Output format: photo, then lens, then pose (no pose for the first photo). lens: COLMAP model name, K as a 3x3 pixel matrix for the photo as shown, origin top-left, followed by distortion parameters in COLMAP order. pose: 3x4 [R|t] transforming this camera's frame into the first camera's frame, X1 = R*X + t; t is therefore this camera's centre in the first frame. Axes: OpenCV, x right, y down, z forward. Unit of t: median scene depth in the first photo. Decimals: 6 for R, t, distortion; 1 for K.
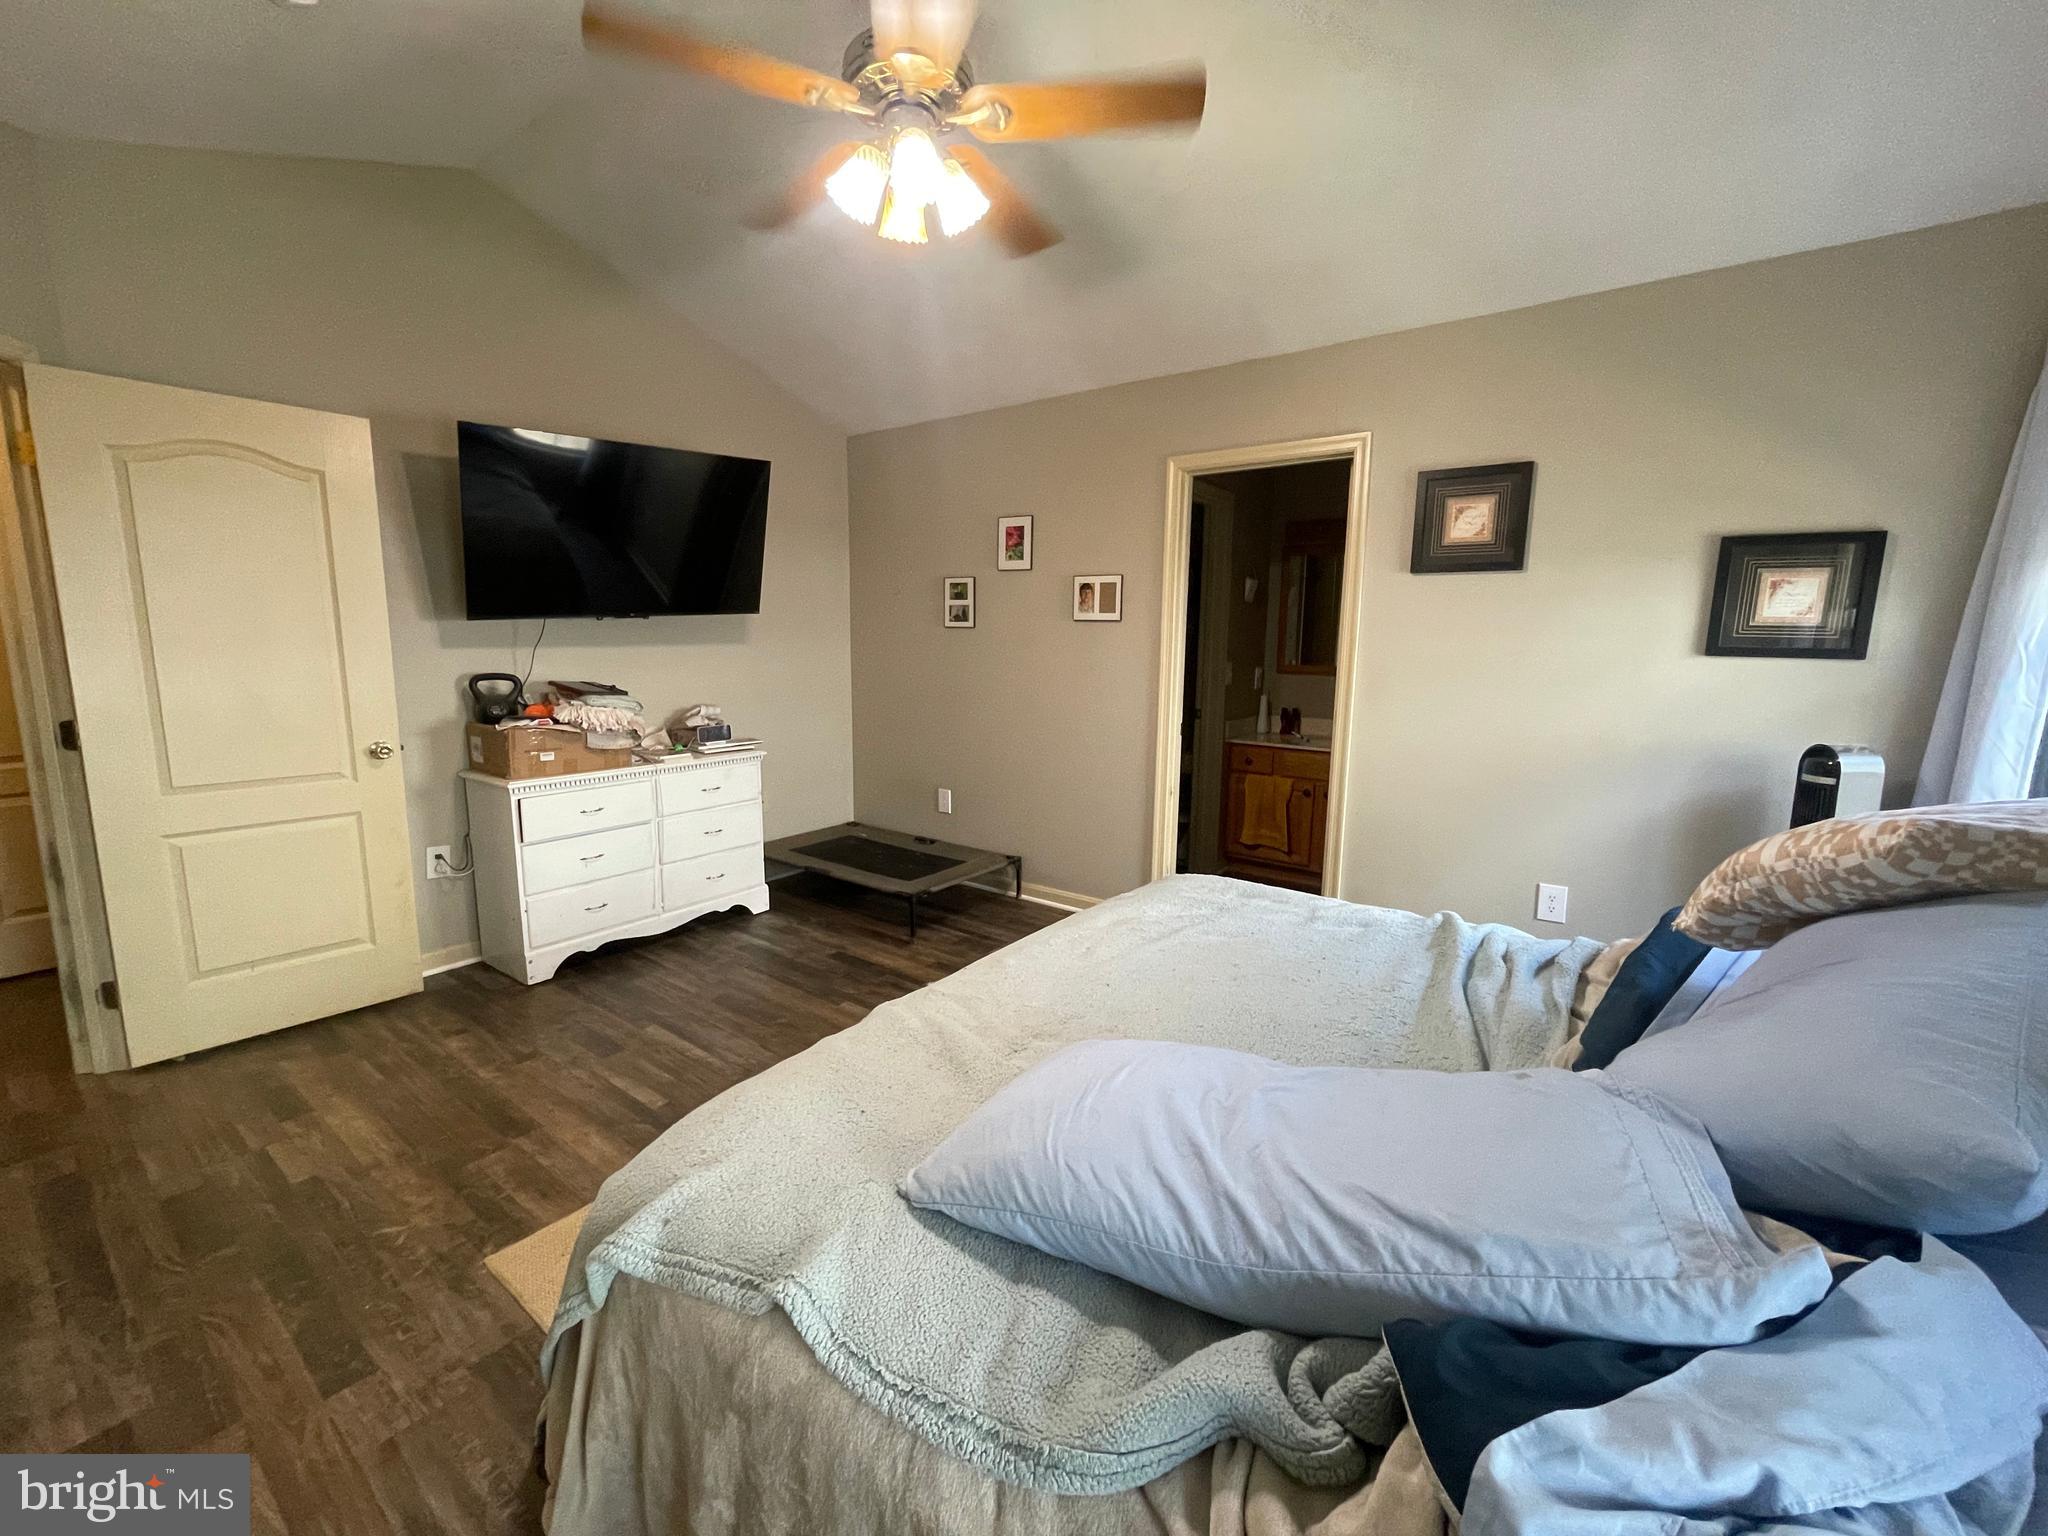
lens RADIAL K [[837.0, 0, 1024.0], [0, 837.0, 768.0], [0, 0, 1]] dist [-0.000941, 0.000199]
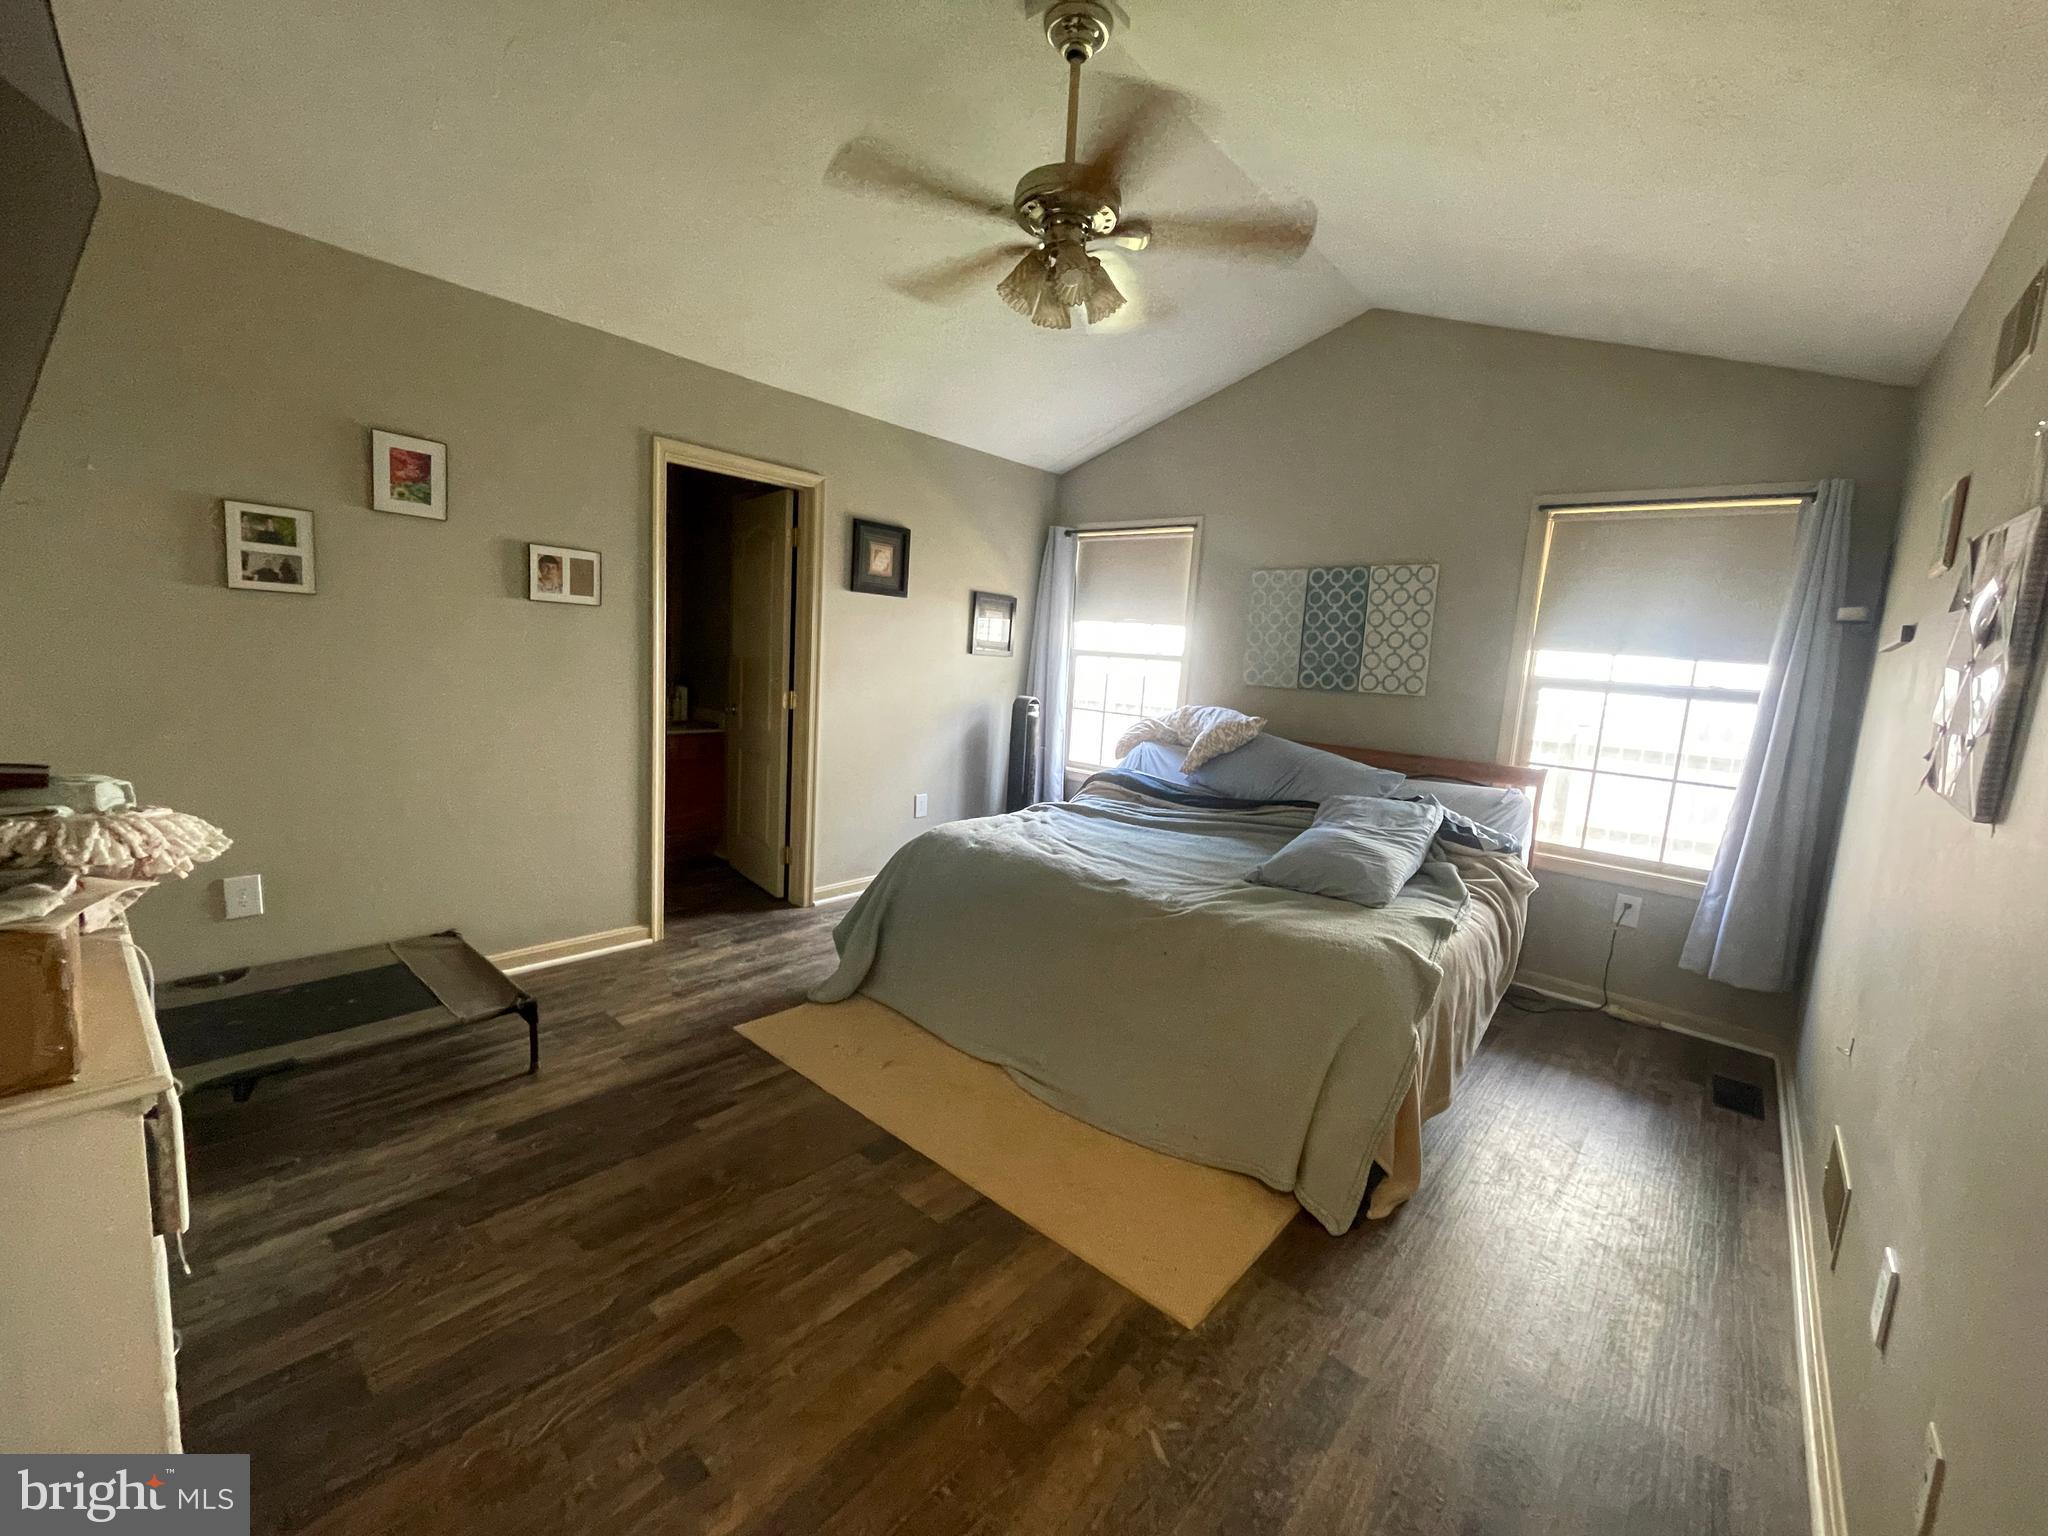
lens RADIAL K [[837.0, 0, 1024.0], [0, 837.0, 768.0], [0, 0, 1]] dist [-0.000941, 0.000199]
pose [[0.081460, -0.148595, 0.985537, -0.722749], [0.092994, 0.985643, 0.140925, -0.093155], [-0.992329, 0.080169, 0.094109, 0.502350]]
